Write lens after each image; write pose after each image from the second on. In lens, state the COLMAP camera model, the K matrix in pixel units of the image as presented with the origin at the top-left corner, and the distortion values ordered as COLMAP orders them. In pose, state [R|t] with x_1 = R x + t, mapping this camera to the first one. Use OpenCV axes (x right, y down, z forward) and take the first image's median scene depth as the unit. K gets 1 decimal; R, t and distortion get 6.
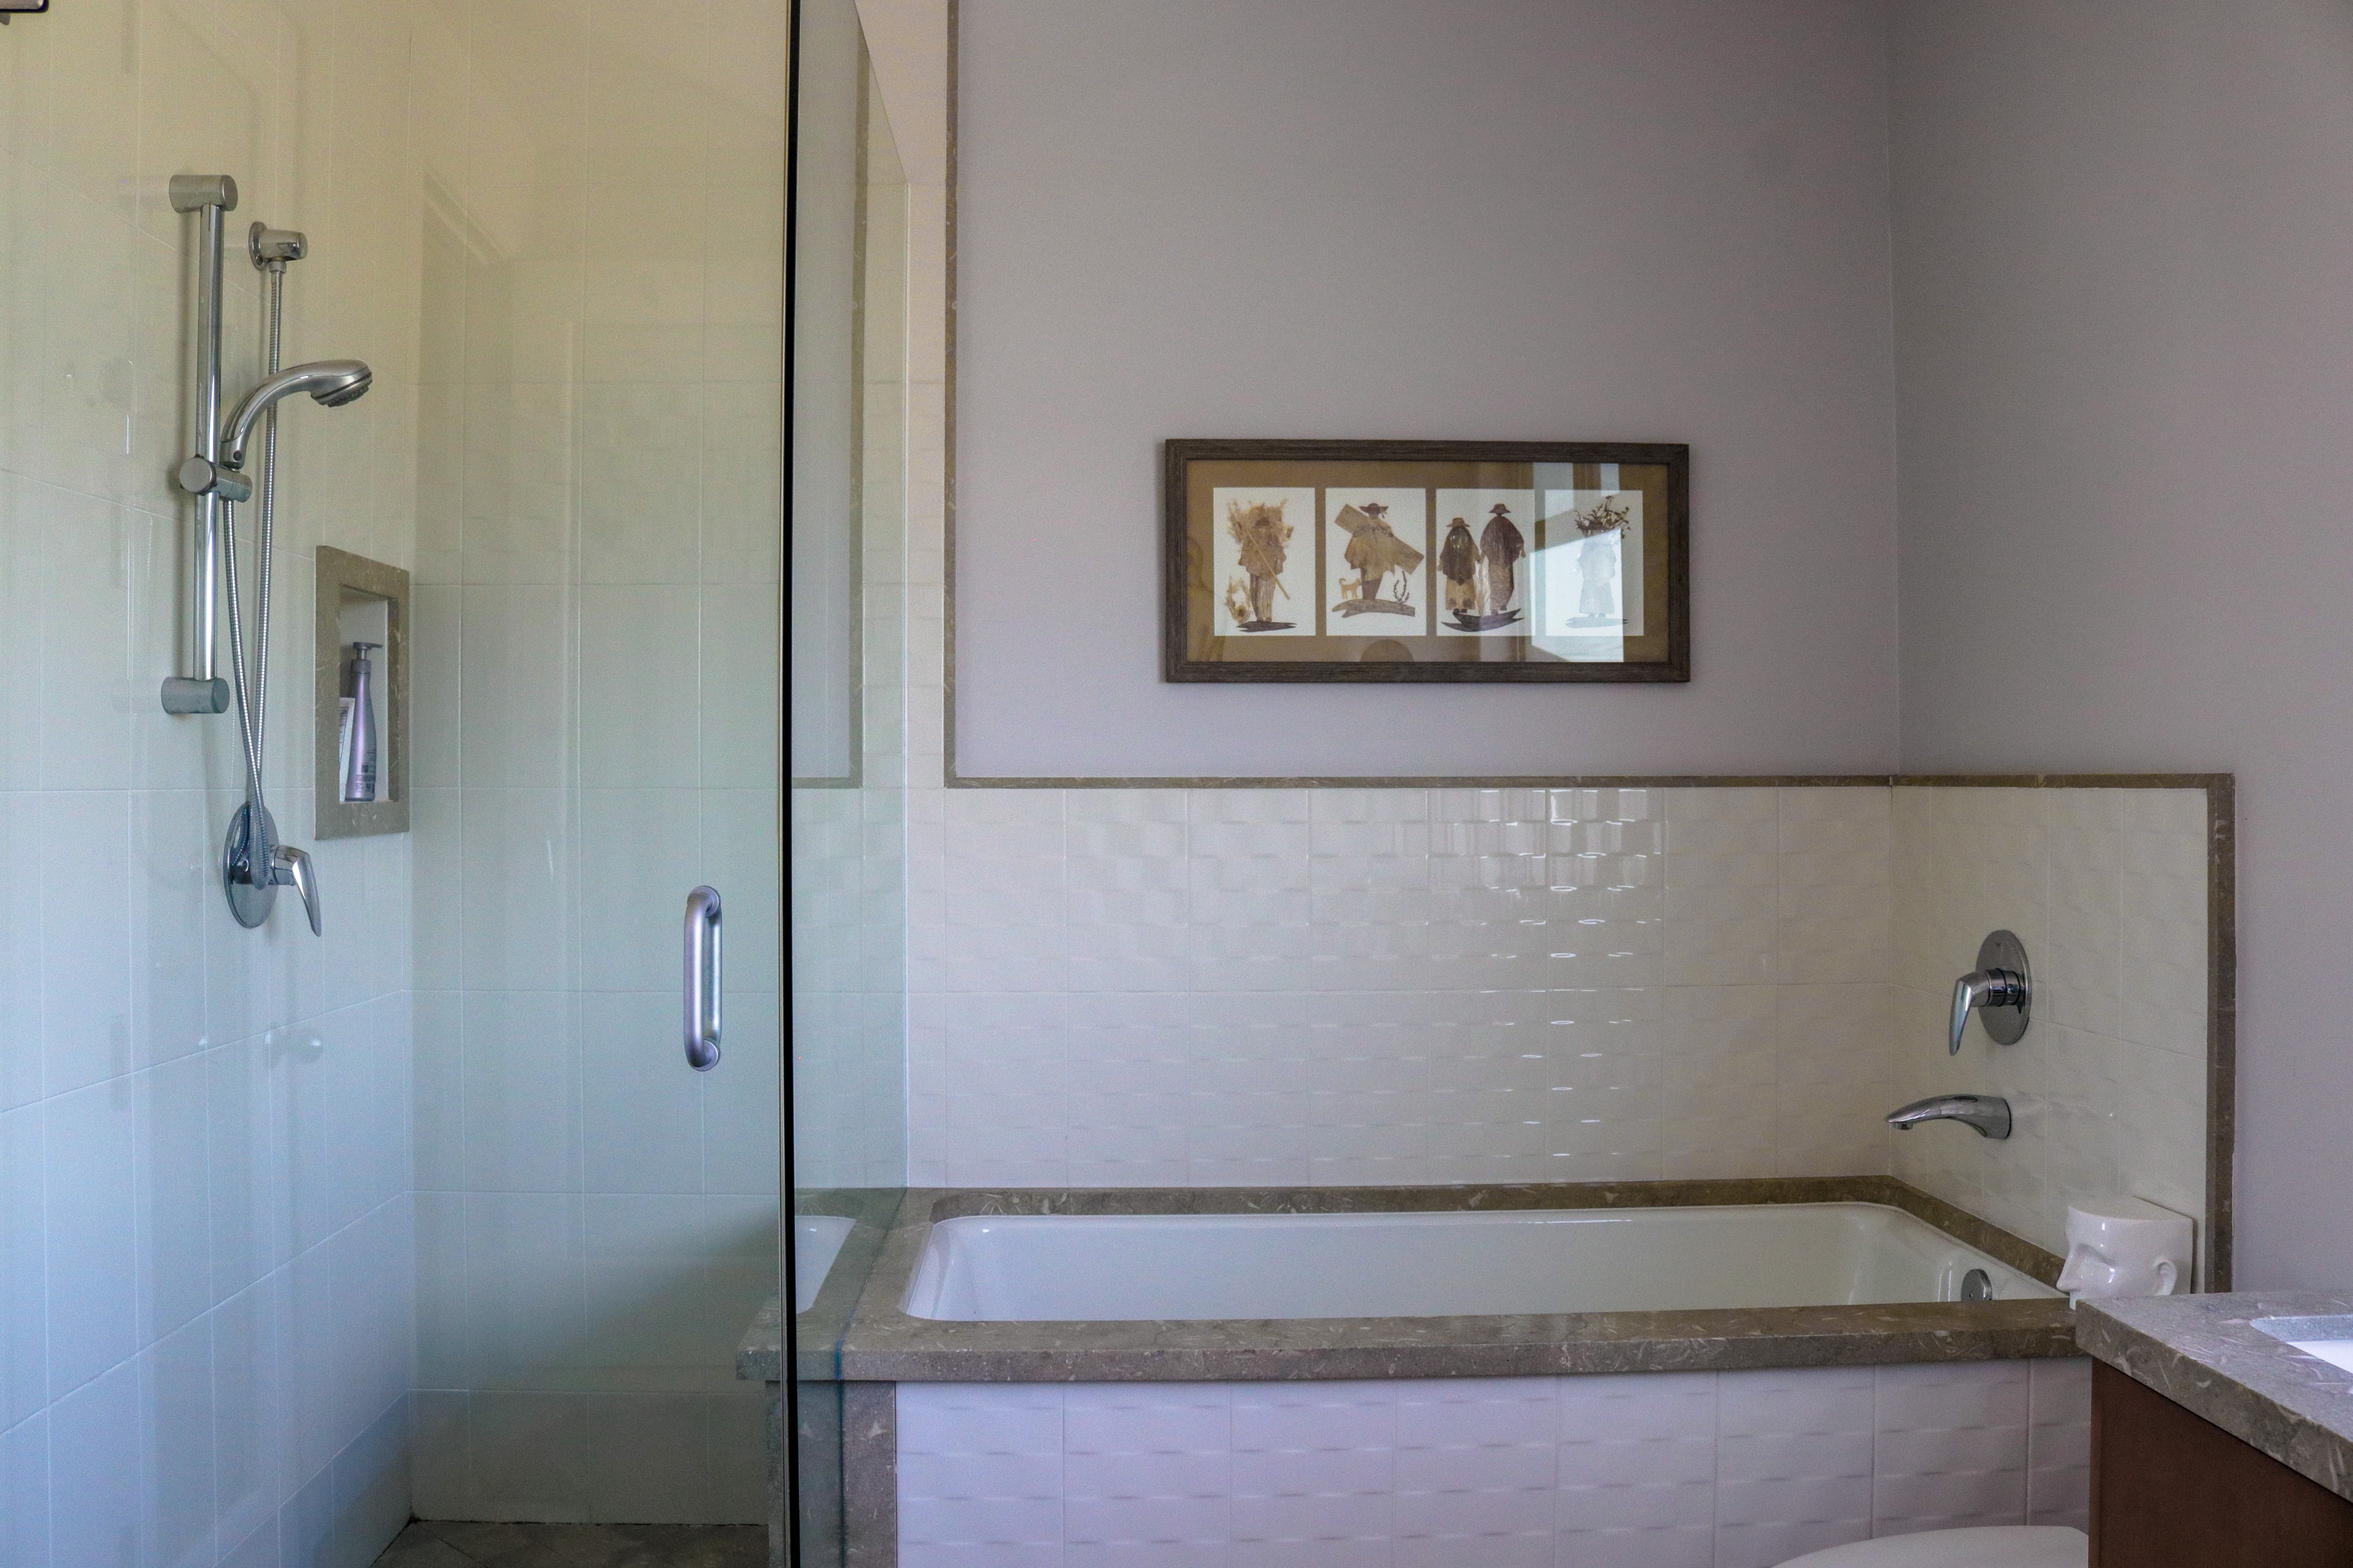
lens RADIAL K [[1982.9, 0, 1180.1], [0, 1982.9, 790.9], [0, 0, 1]] dist [-0.117597, 0.076081]
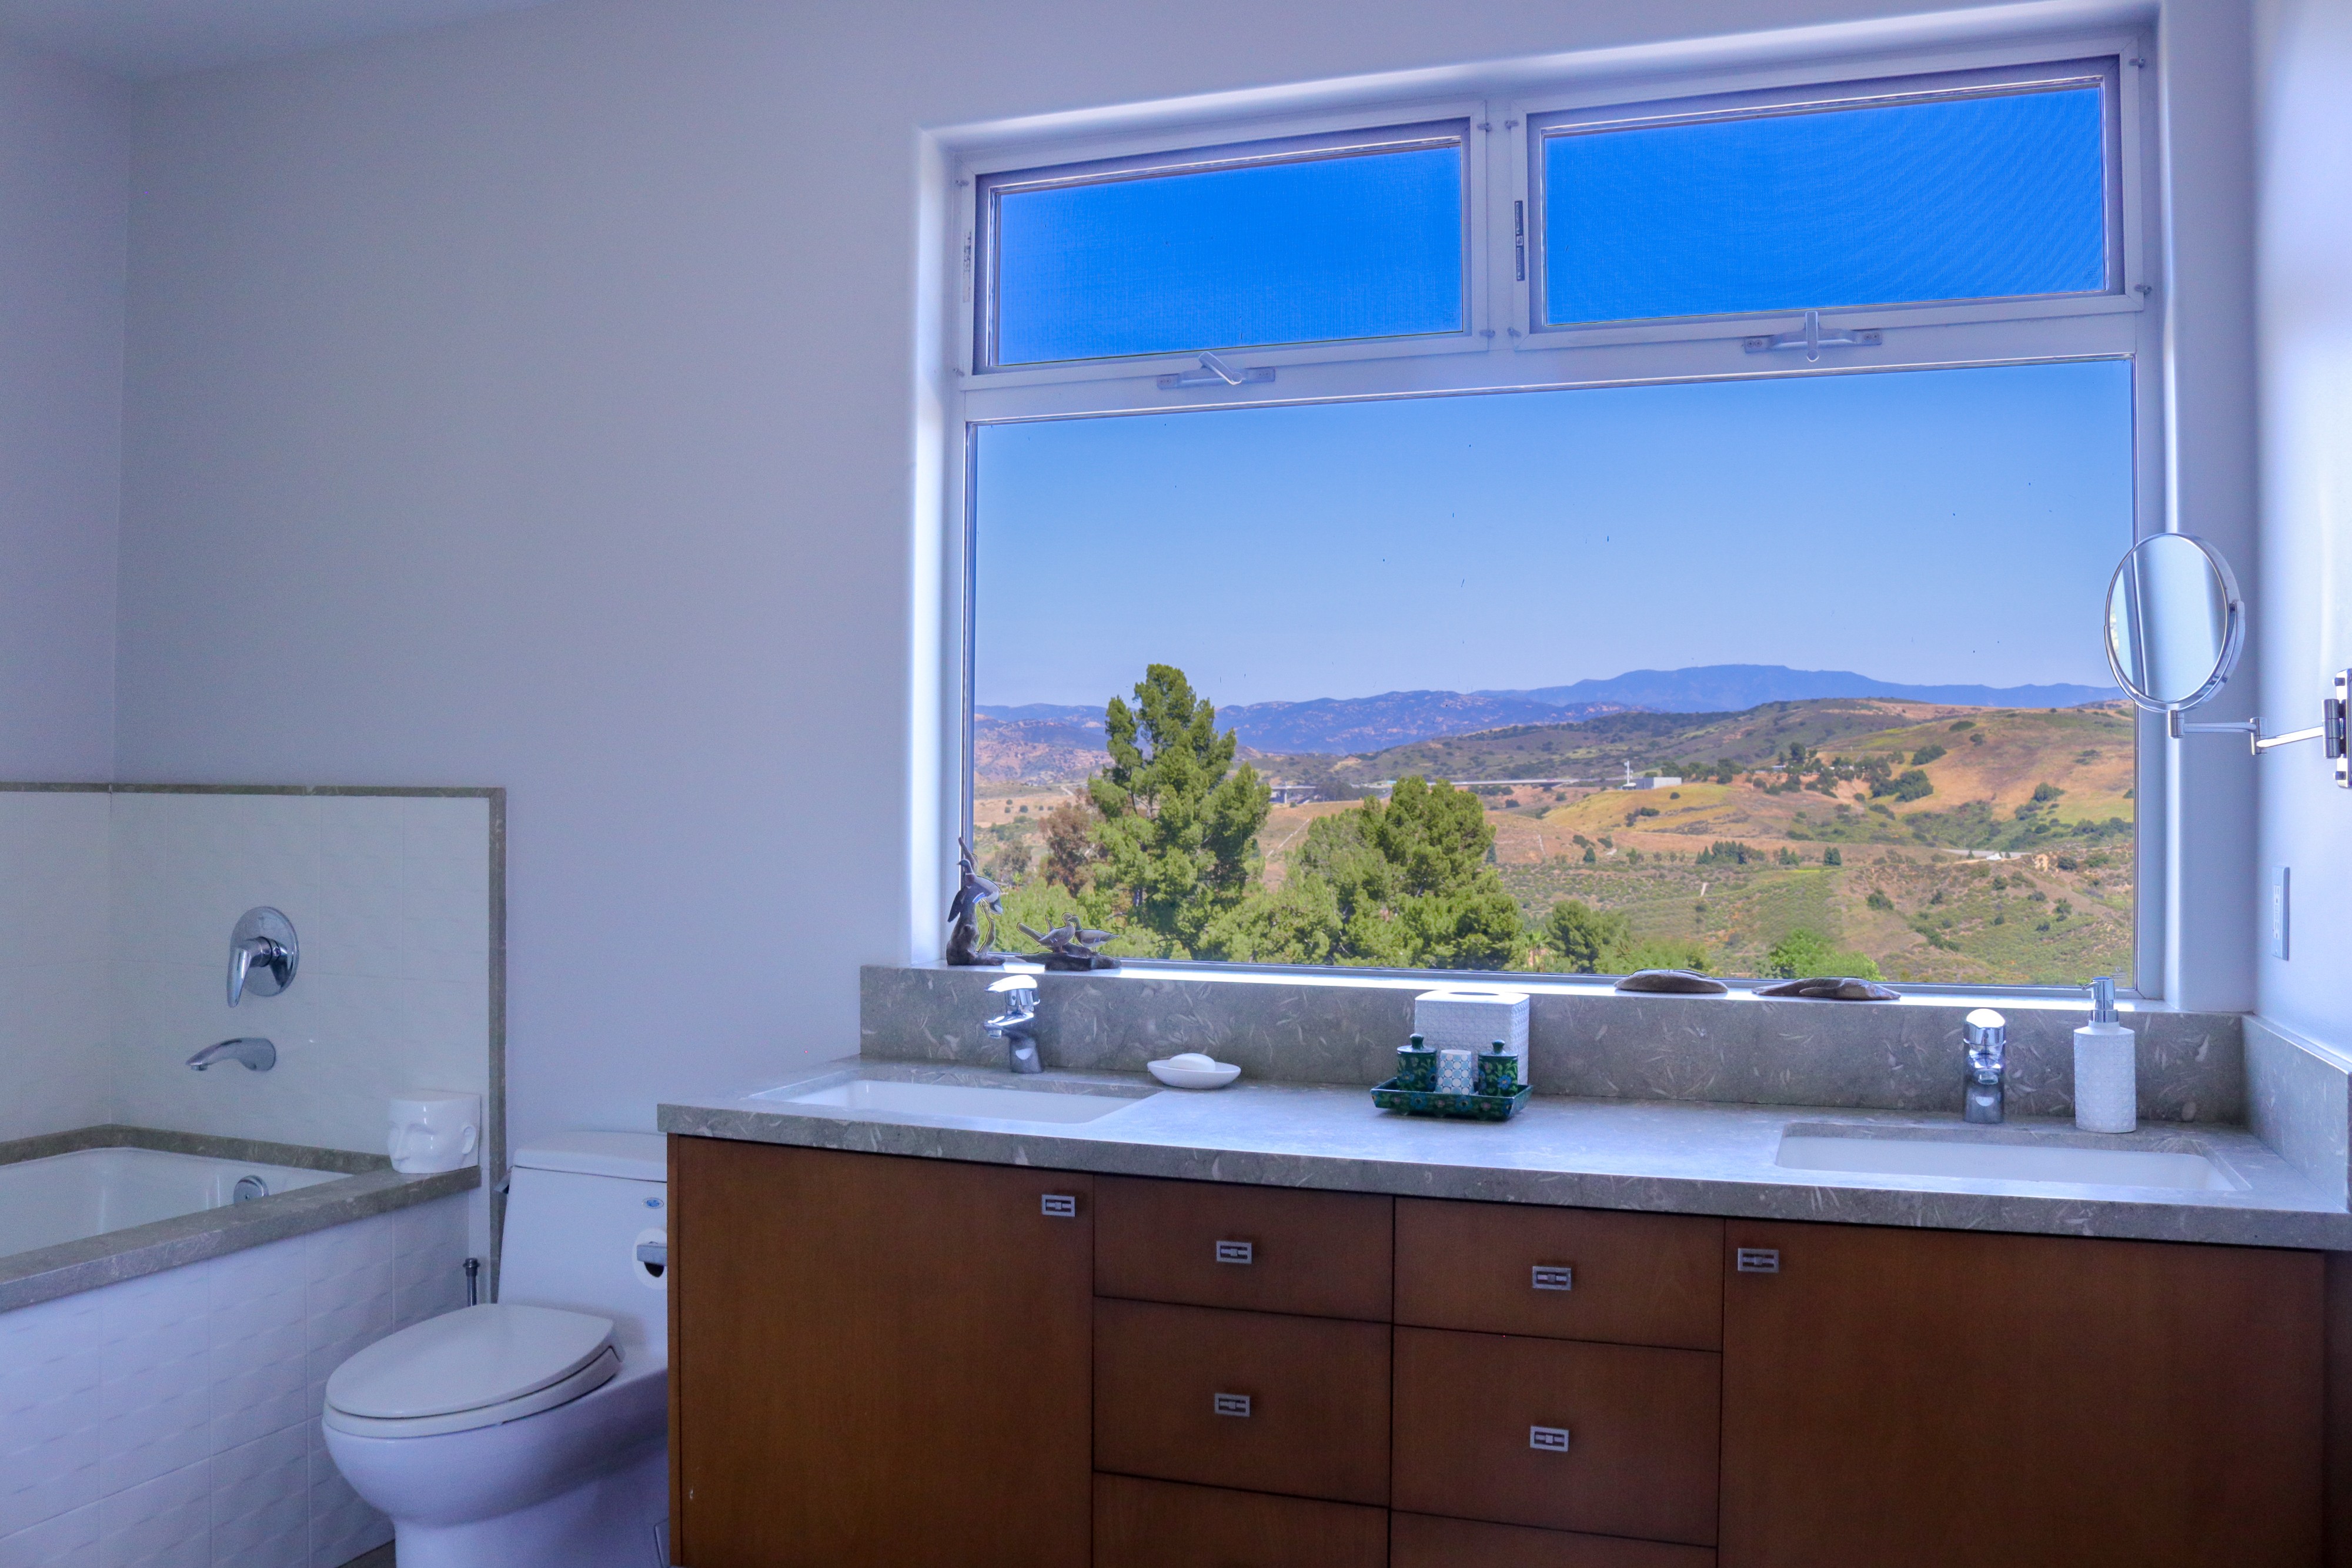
lens RADIAL K [[1982.1, 0, 1153.8], [0, 1982.1, 789.0], [0, 0, 1]] dist [-0.117597, 0.076081]
pose [[0.384739, 0.012576, 0.922940, -0.542908], [-0.008223, 0.999914, -0.010197, 0.002548], [-0.922989, -0.003666, 0.384809, -0.029754]]
